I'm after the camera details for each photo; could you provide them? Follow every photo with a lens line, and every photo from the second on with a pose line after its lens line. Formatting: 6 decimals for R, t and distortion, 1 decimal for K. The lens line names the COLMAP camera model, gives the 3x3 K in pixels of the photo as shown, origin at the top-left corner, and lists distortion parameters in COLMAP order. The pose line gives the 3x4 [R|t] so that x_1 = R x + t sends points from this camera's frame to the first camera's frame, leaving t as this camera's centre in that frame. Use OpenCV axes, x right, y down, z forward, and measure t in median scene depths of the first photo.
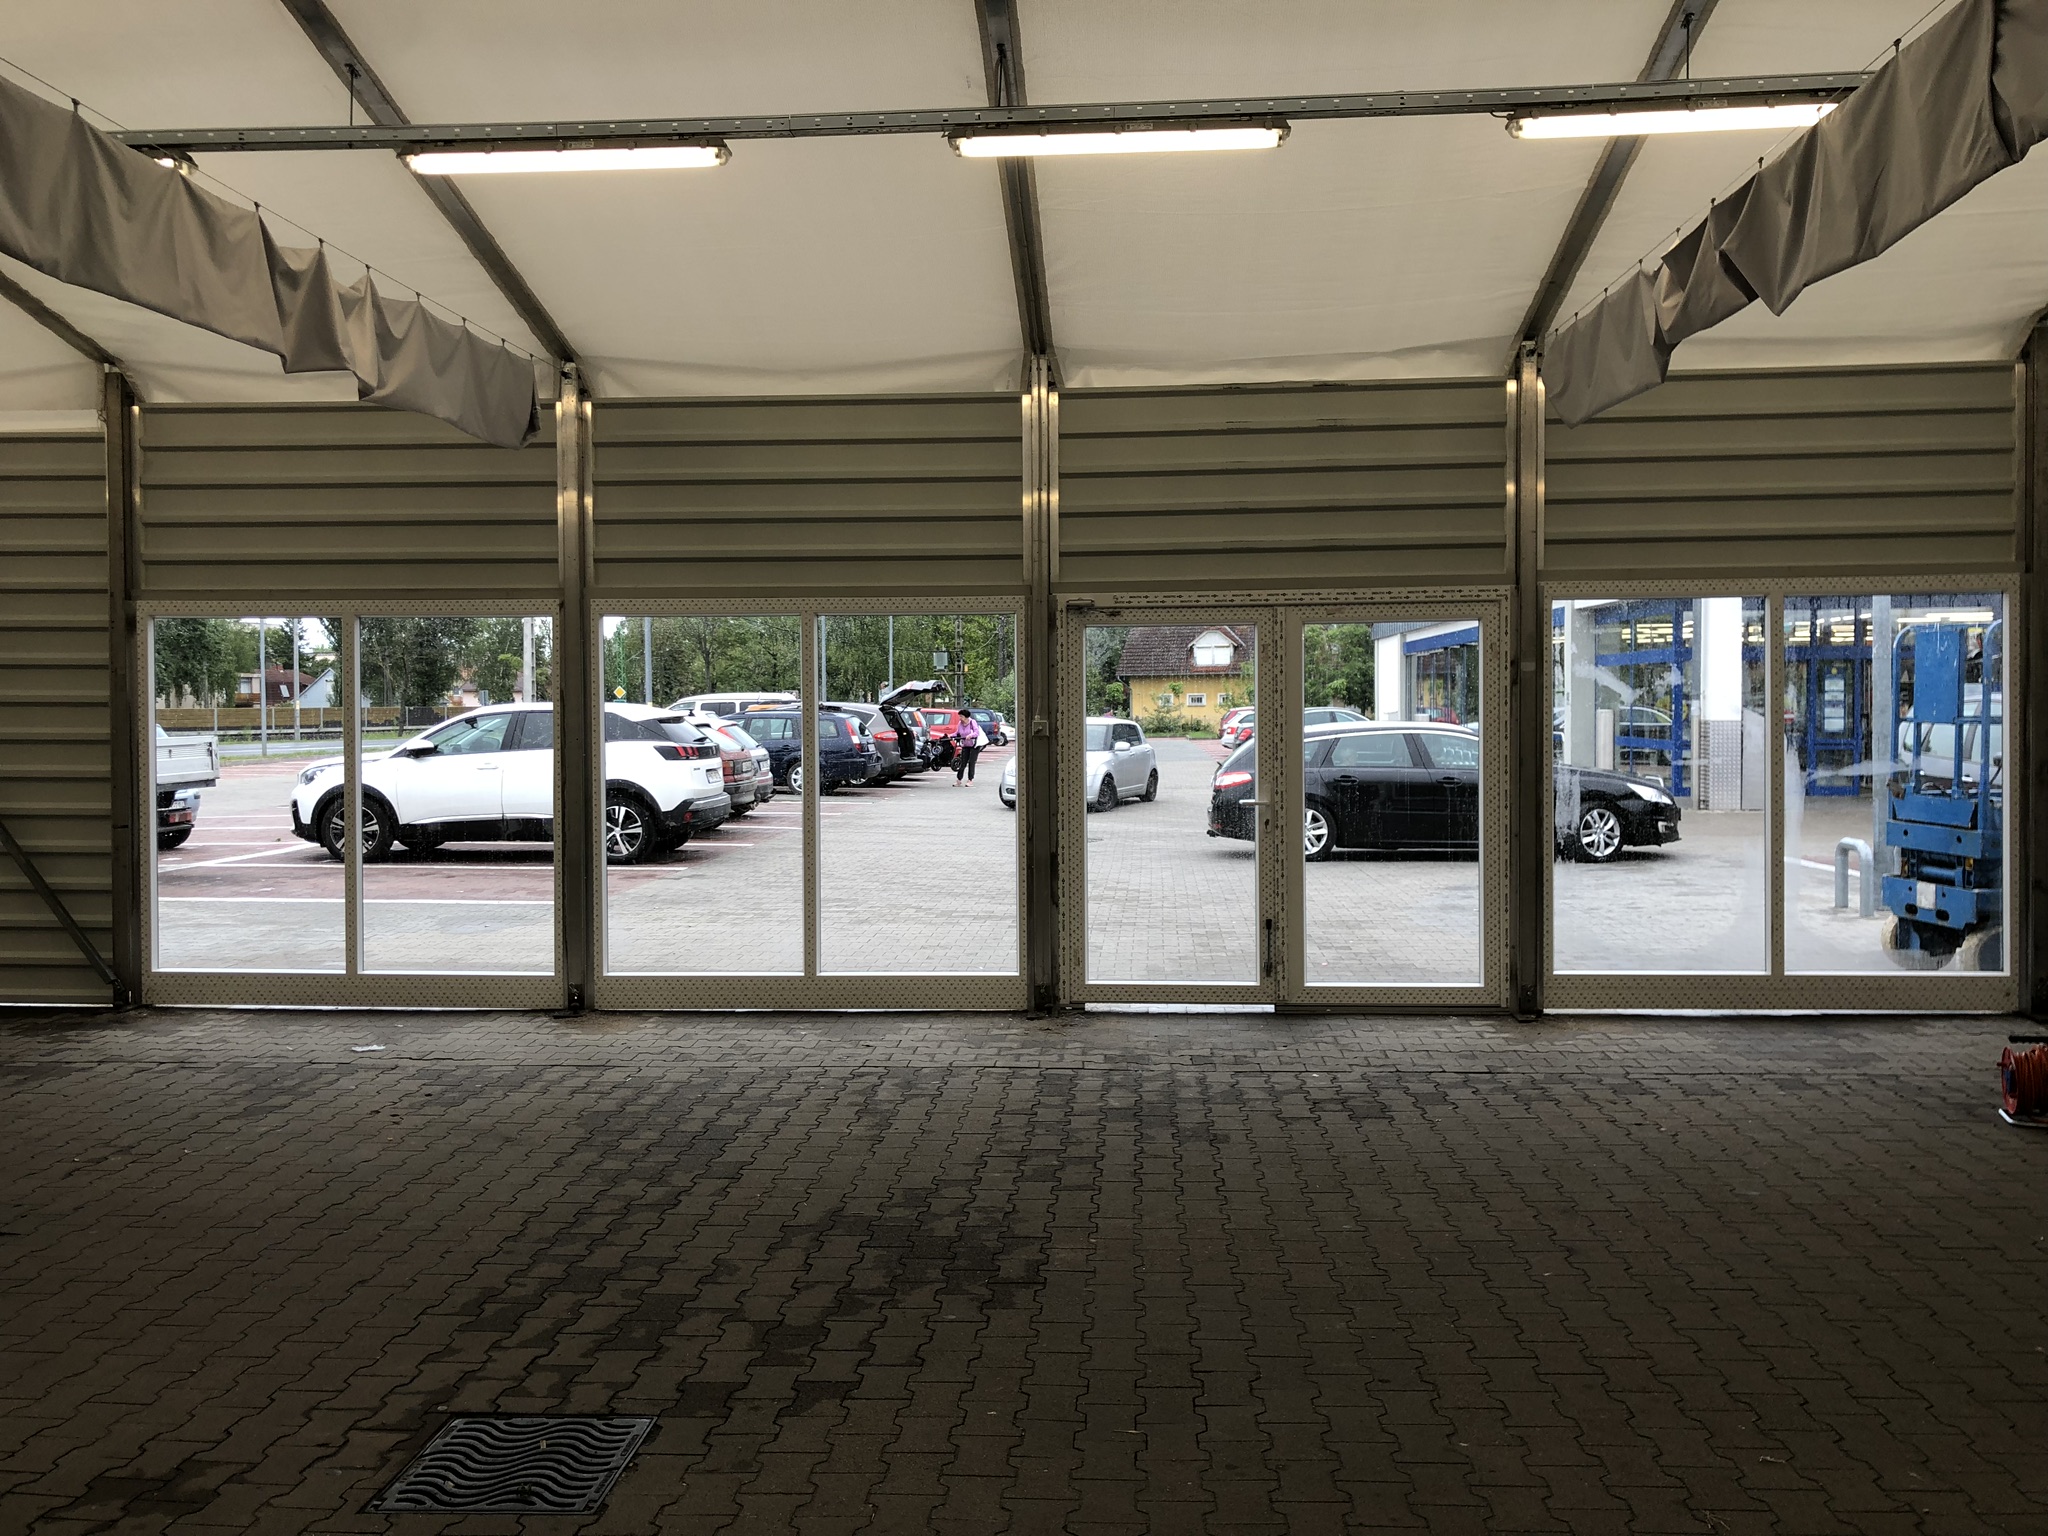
lens RADIAL K [[1672.8, 0, 1032.6], [0, 1672.8, 756.0], [0, 0, 1]] dist [0.026207, -0.018137]
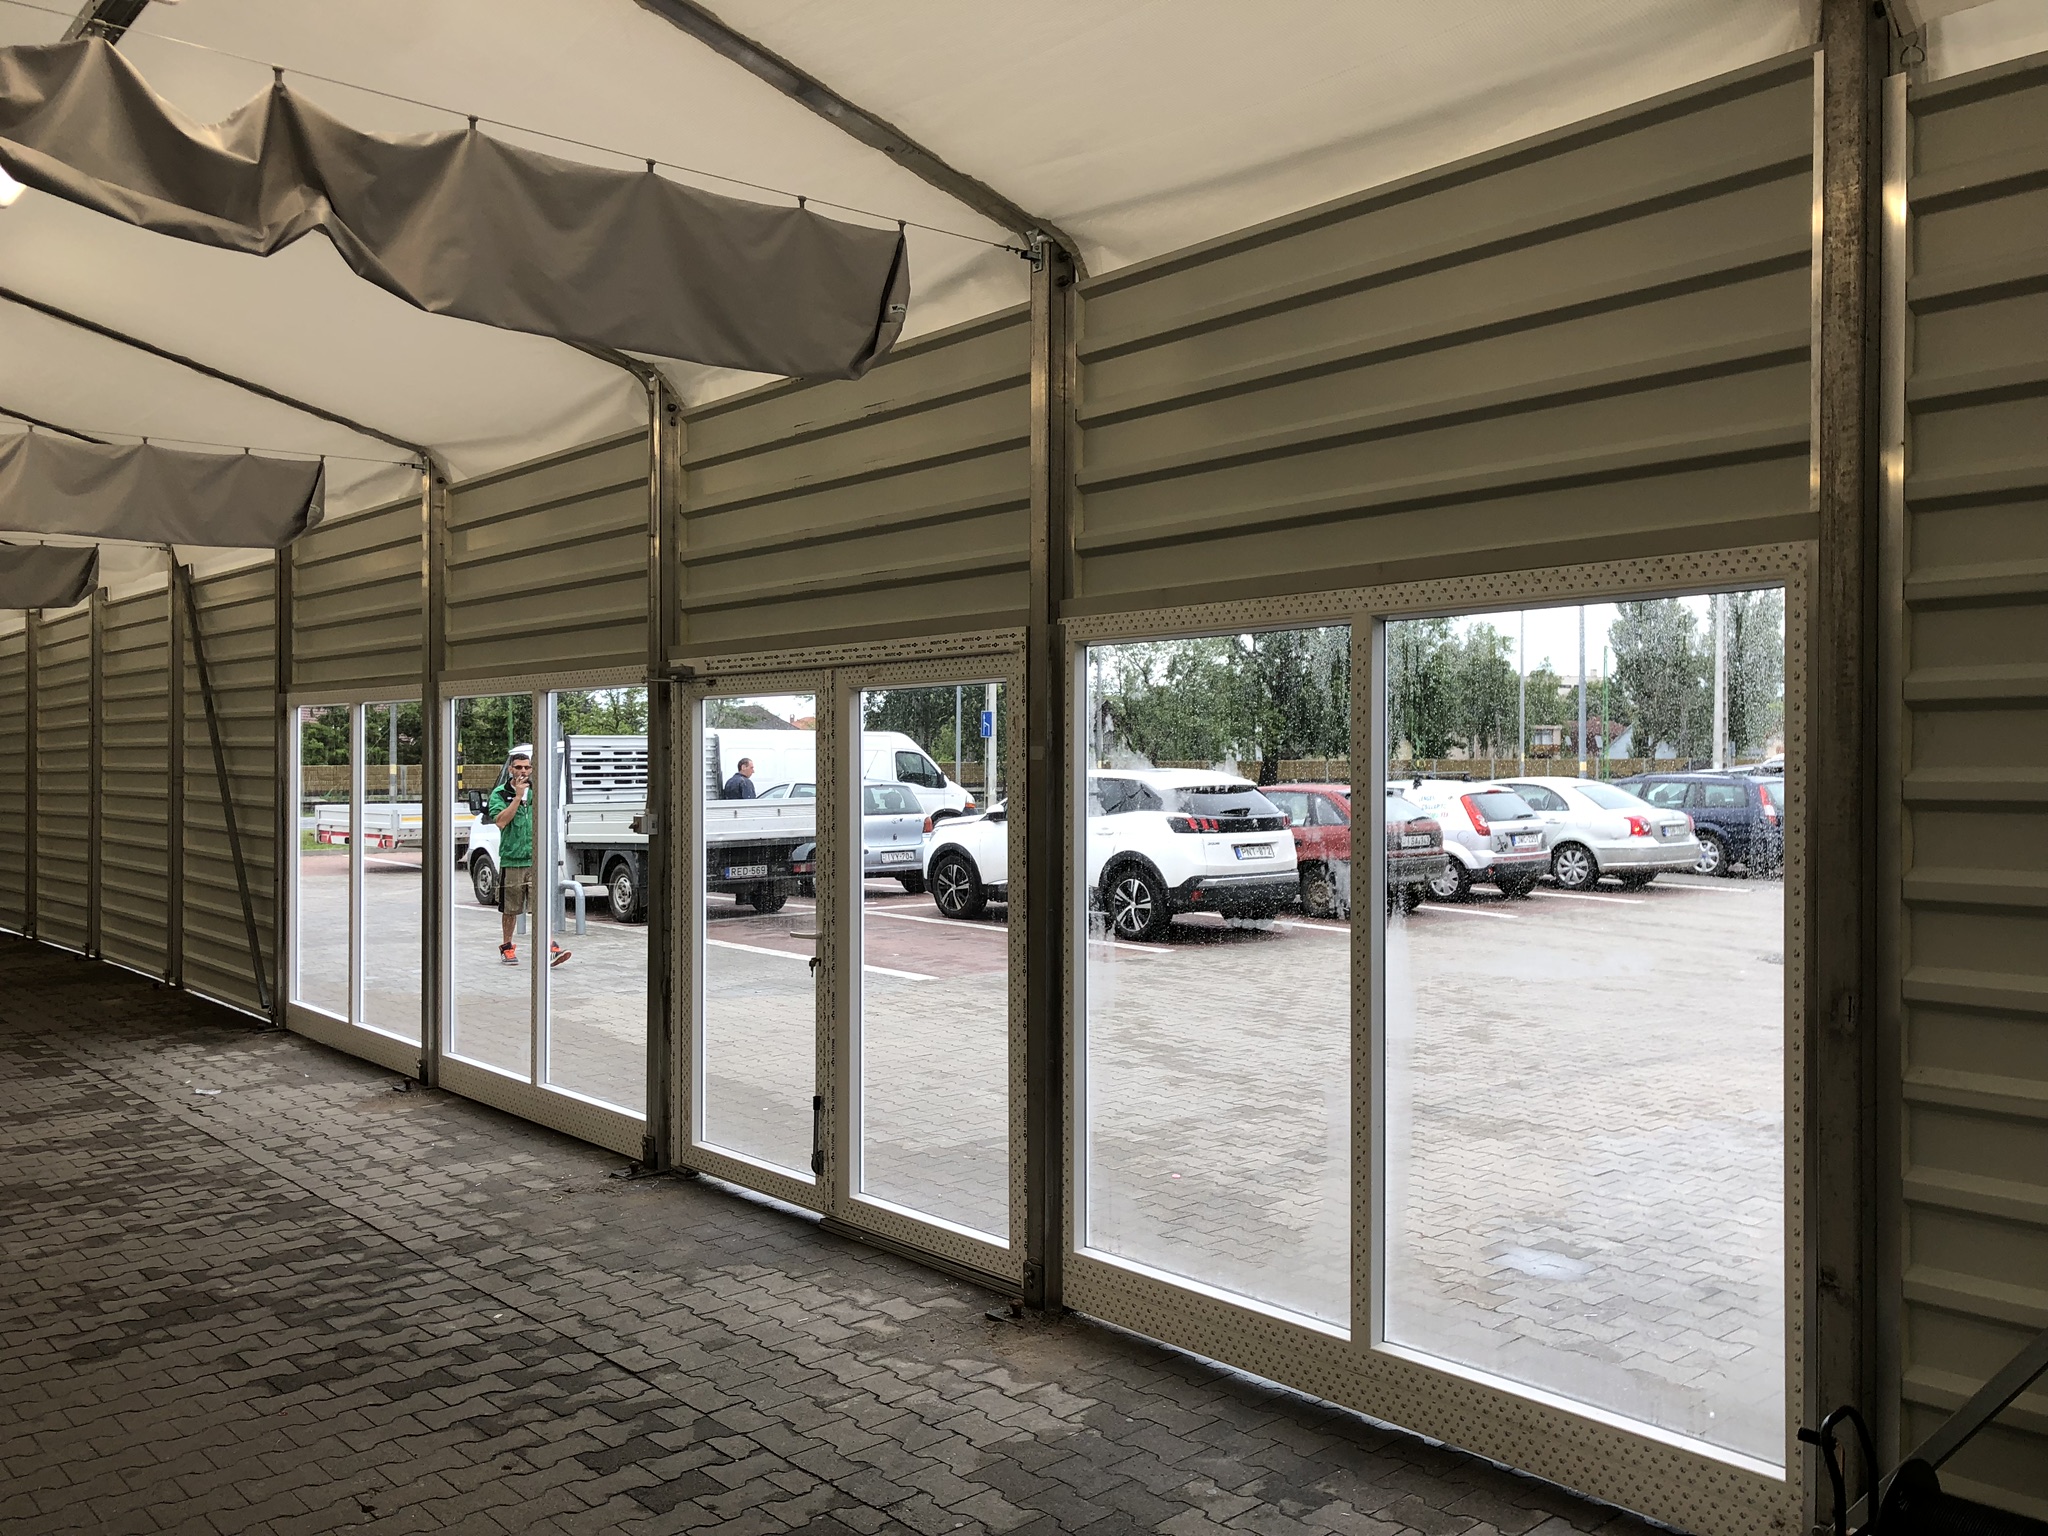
lens RADIAL K [[1672.8, 0, 1002.7], [0, 1672.8, 766.4], [0, 0, 1]] dist [0.026207, -0.018137]
pose [[0.705433, 0.008911, -0.708721, 1.105530], [-0.025401, 0.999596, -0.012715, -0.060062], [0.708322, 0.026972, 0.705374, 0.828926]]
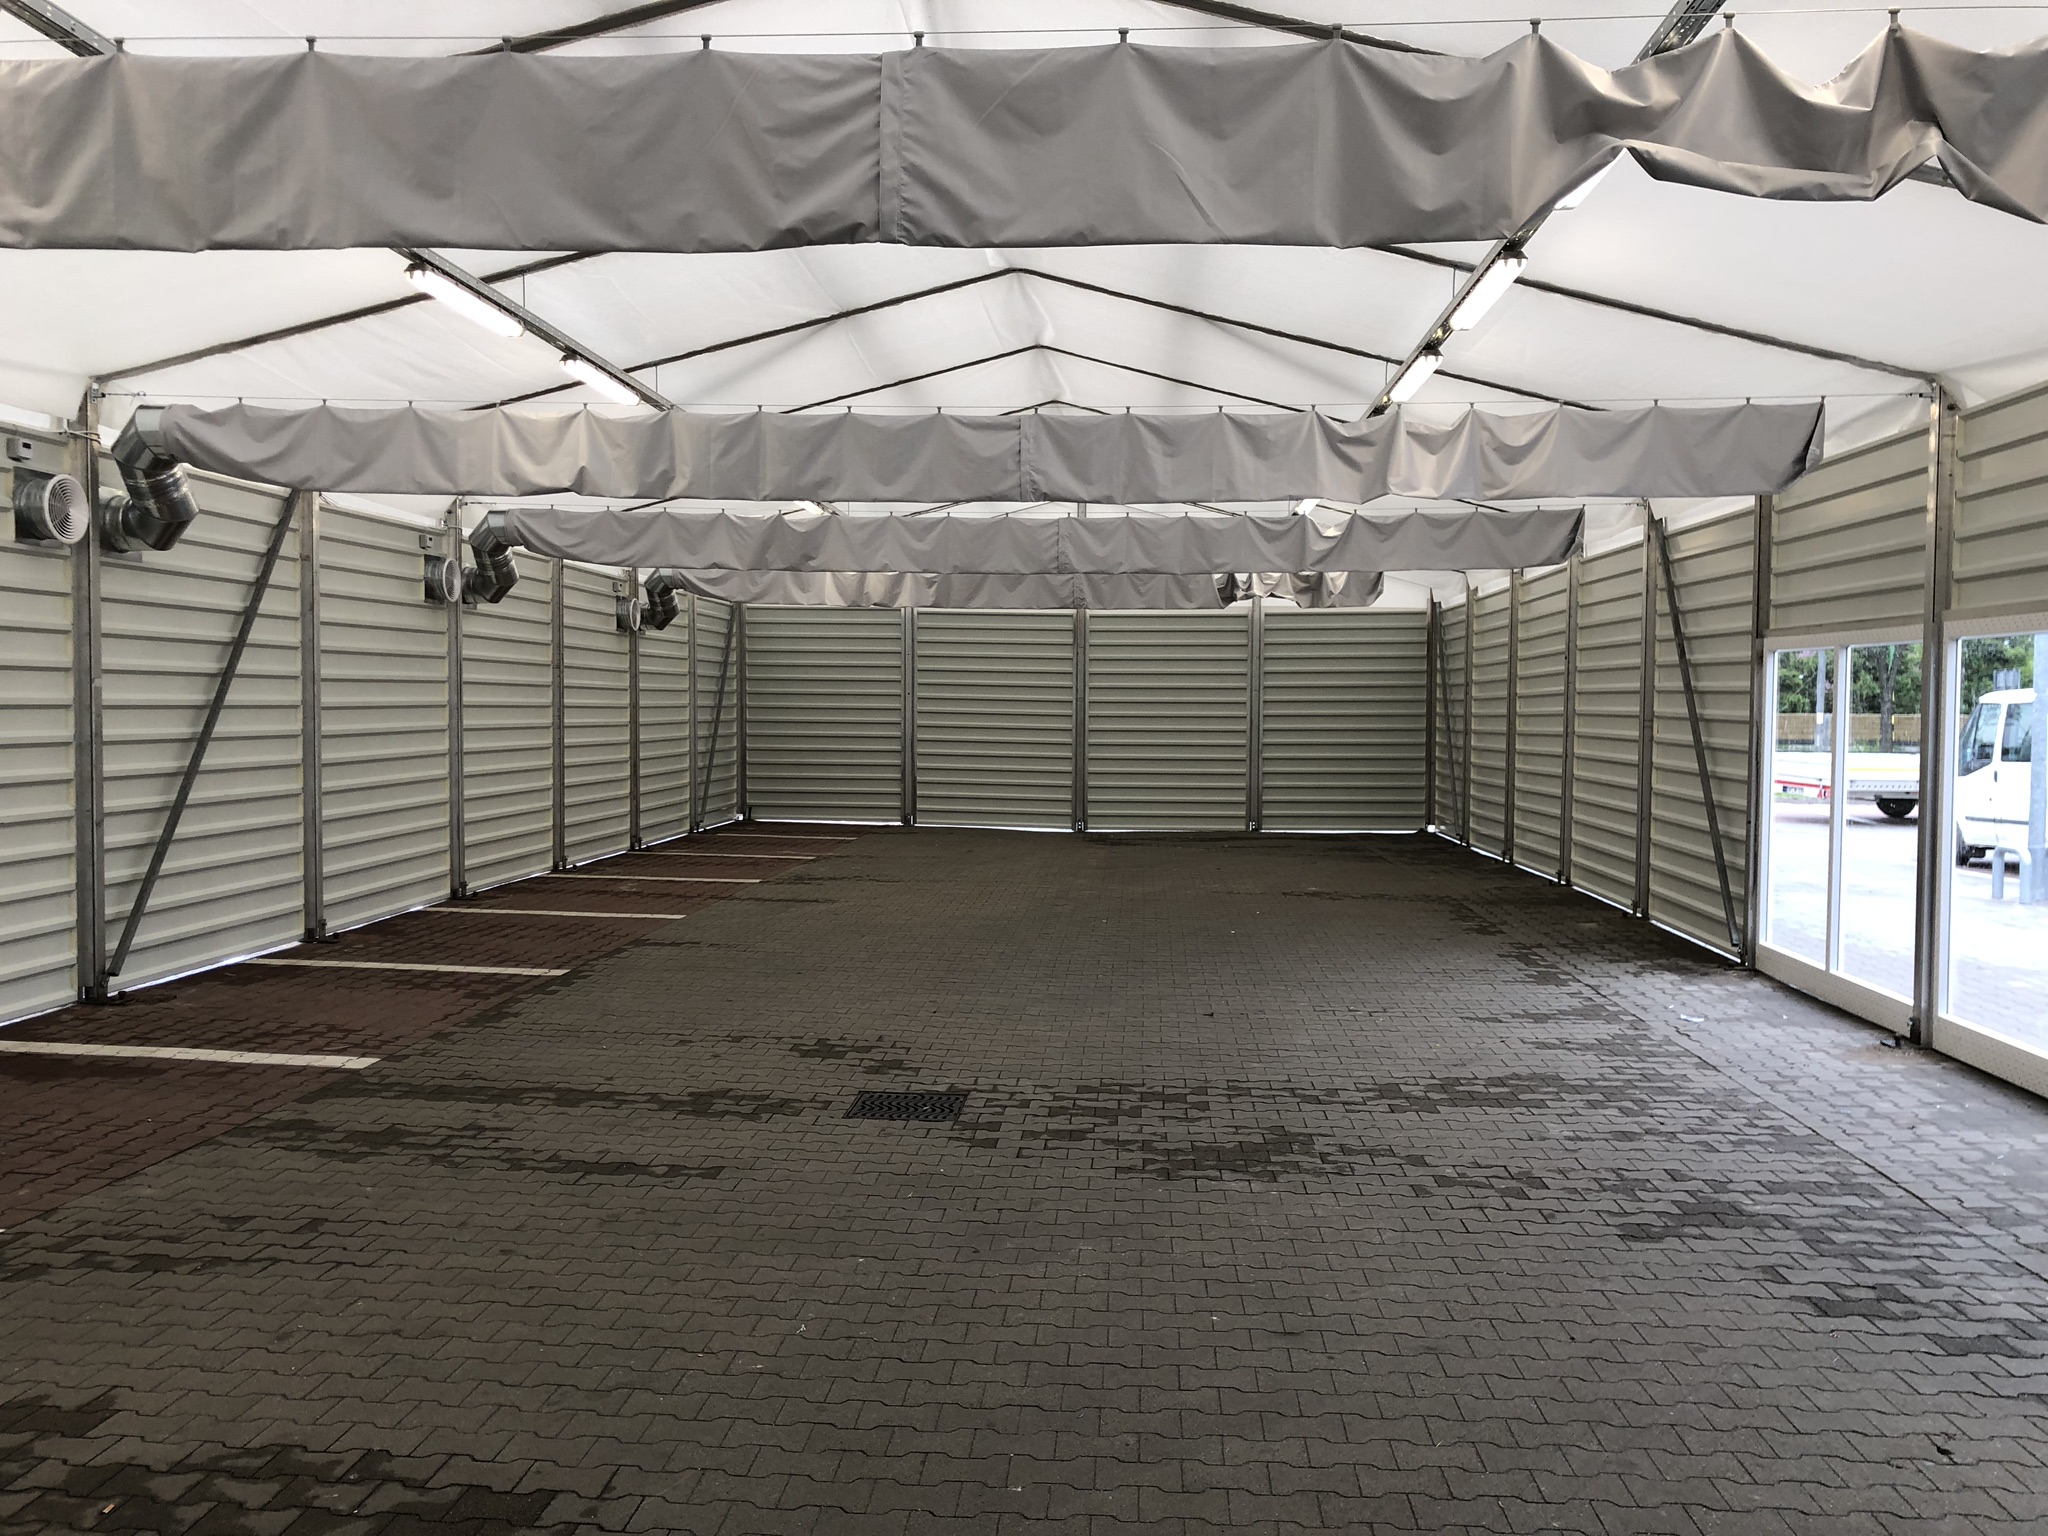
lens RADIAL K [[1672.8, 0, 1013.7], [0, 1672.8, 755.9], [0, 0, 1]] dist [0.026207, -0.018137]
pose [[-0.004316, 0.038426, -0.999252, 1.113037], [-0.039749, 0.998465, 0.038568, -0.051865], [0.999200, 0.039886, -0.002782, 0.746126]]
